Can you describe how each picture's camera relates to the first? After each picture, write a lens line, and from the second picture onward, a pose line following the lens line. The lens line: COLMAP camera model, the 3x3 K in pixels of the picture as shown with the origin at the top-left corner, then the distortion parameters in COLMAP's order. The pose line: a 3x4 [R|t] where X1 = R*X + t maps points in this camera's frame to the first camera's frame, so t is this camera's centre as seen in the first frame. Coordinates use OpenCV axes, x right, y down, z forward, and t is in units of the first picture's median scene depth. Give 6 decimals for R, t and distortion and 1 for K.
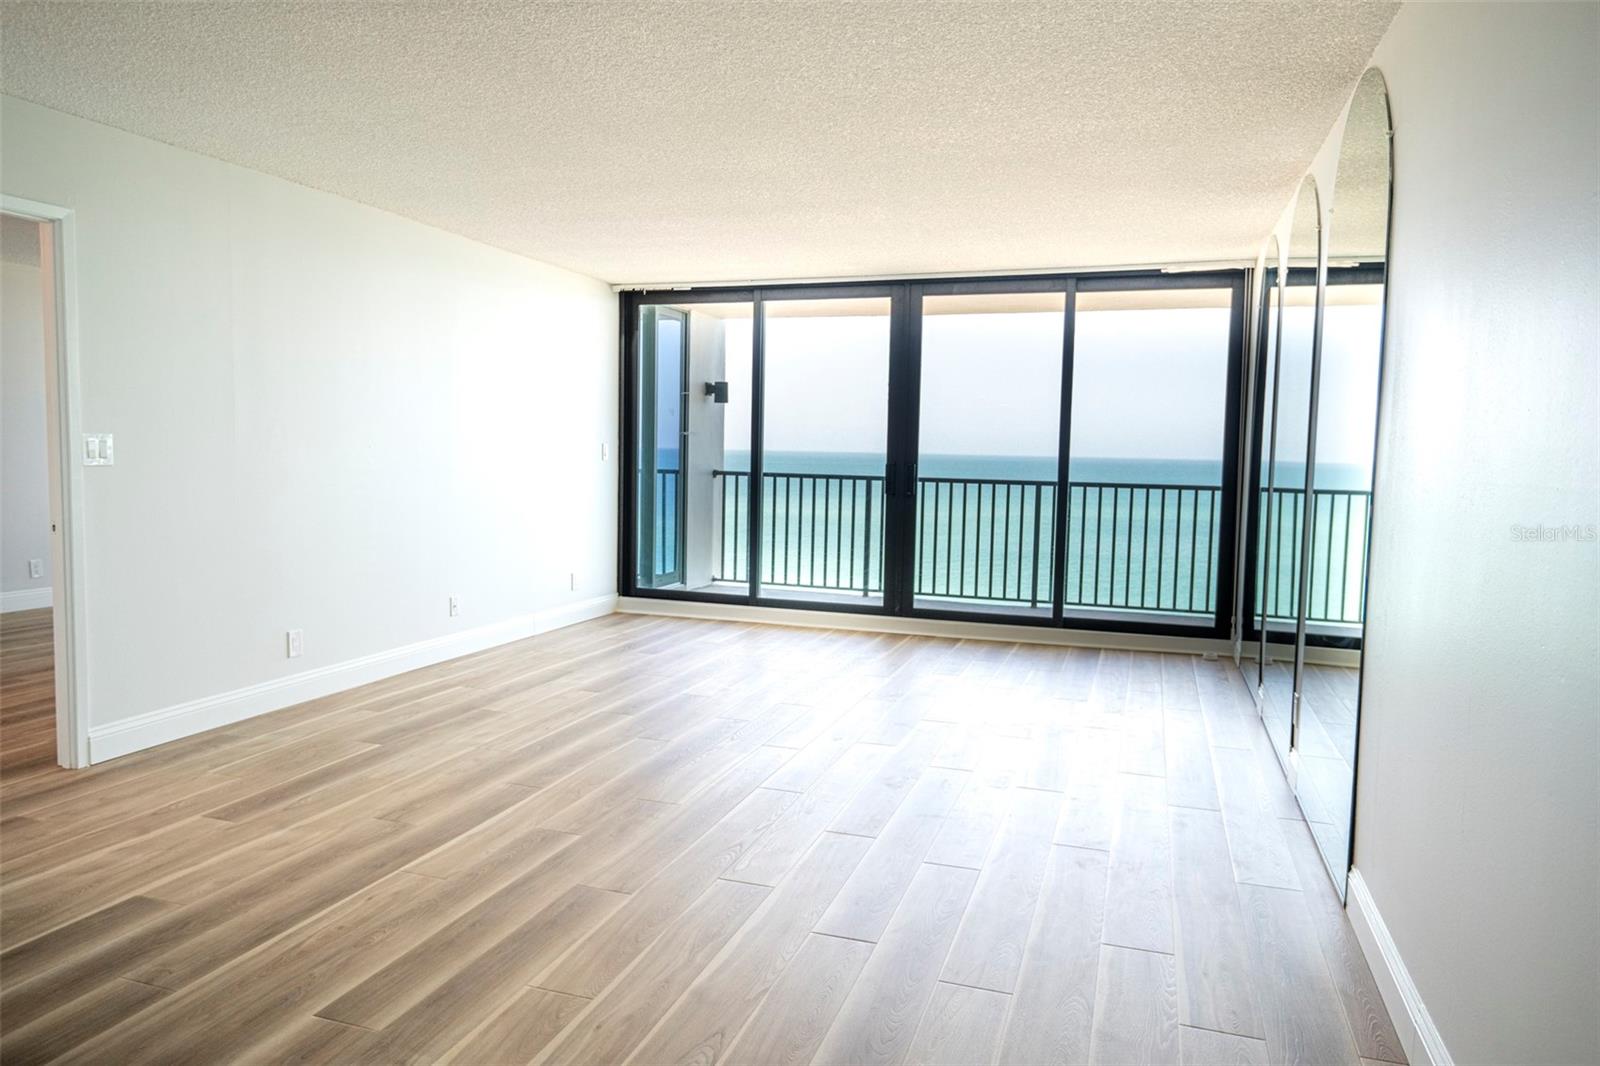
lens RADIAL K [[1043.8, 0, 805.4], [0, 1043.8, 527.8], [0, 0, 1]] dist [-0.001194, 0.004034]
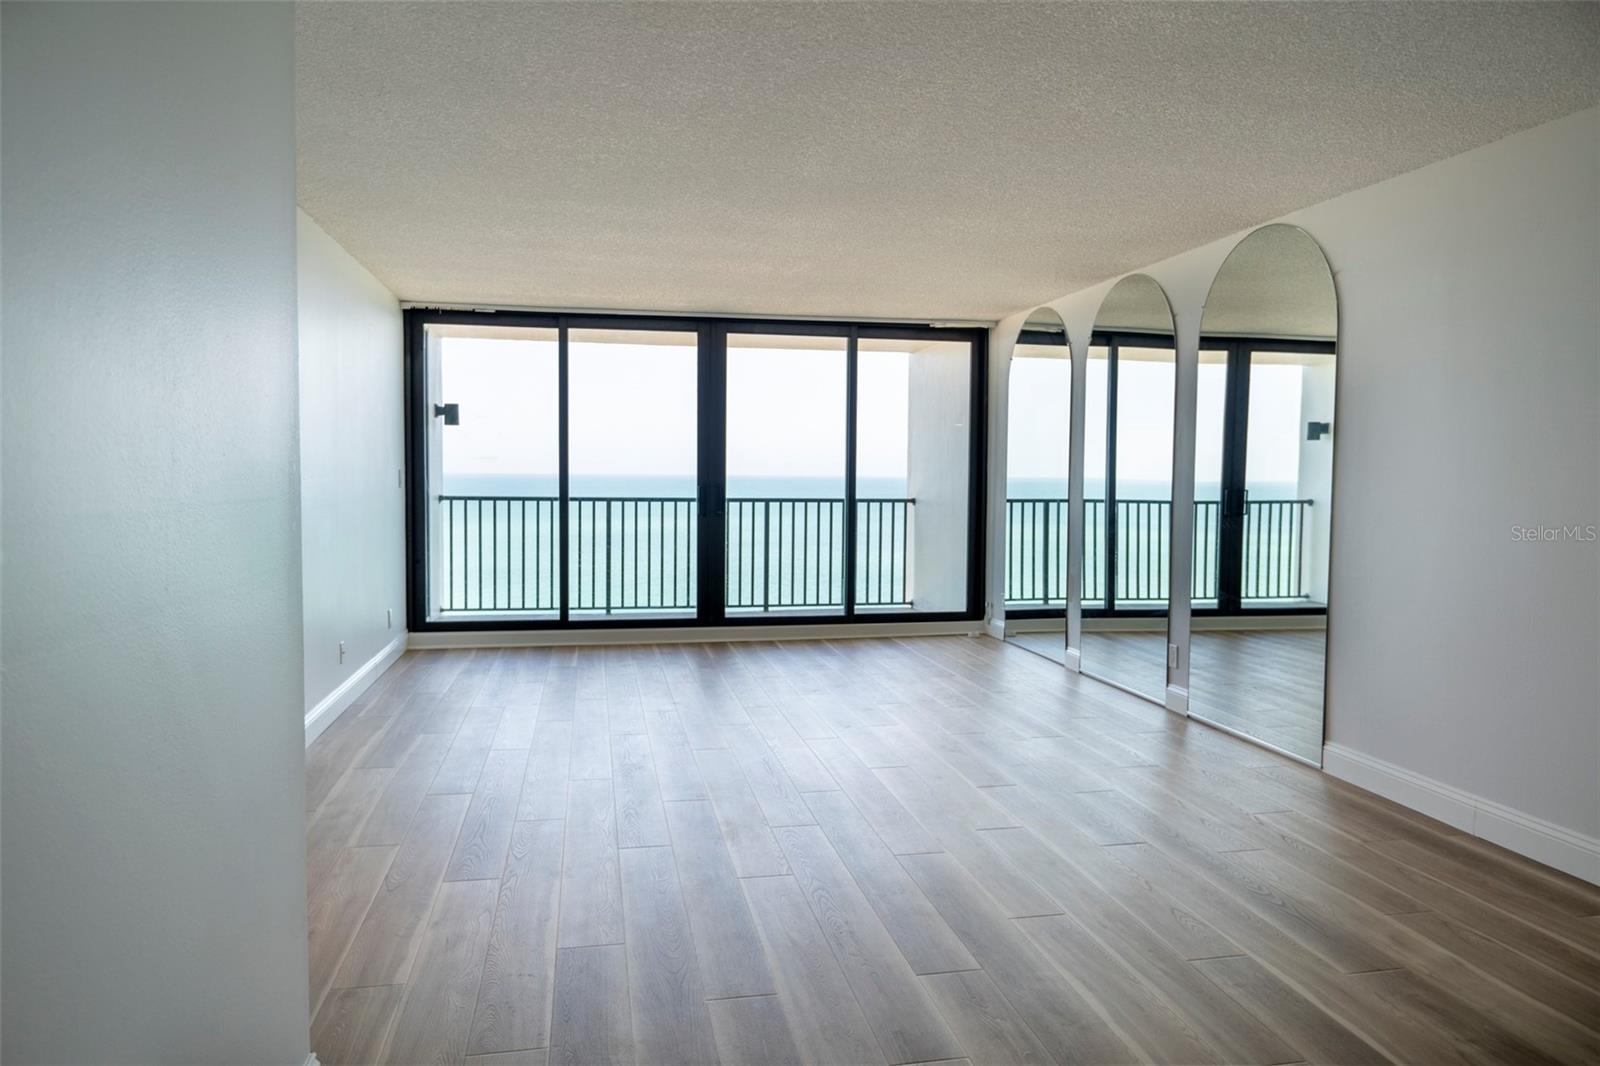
lens RADIAL K [[1043.8, 0, 793.1], [0, 1043.8, 535.2], [0, 0, 1]] dist [-0.001194, 0.004034]
pose [[0.865378, -0.043218, 0.499252, -0.375132], [0.046608, 0.998897, 0.005682, -0.012060], [-0.498947, 0.018352, 0.866438, 0.016458]]
